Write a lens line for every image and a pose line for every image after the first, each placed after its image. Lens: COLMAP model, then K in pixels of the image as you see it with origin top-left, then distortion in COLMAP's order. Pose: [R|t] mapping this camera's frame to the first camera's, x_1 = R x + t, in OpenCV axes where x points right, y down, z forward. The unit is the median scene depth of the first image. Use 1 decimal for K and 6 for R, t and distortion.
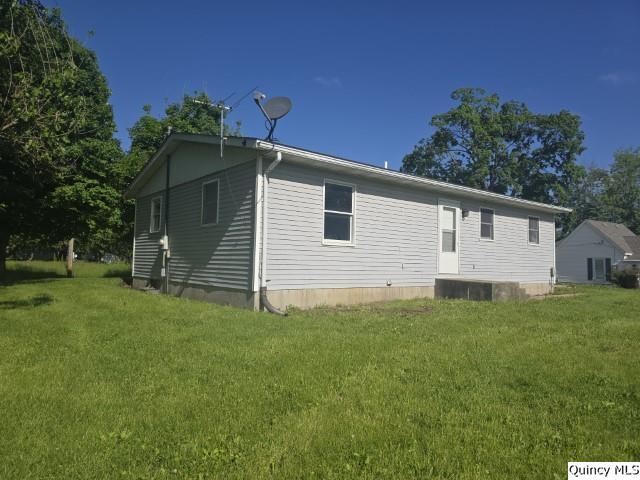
lens RADIAL K [[440.5, 0, 323.0], [0, 440.5, 227.2], [0, 0, 1]] dist [0.027854, -0.003456]
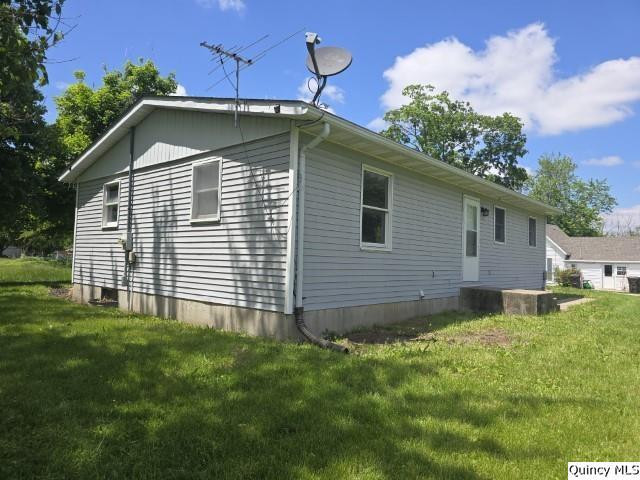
lens RADIAL K [[440.5, 0, 320.4], [0, 440.5, 237.9], [0, 0, 1]] dist [0.027854, -0.003456]
pose [[0.987679, 0.016528, 0.155618, -0.144218], [-0.022018, 0.999192, 0.033624, -0.003999], [-0.154937, -0.036636, 0.987245, 0.179743]]
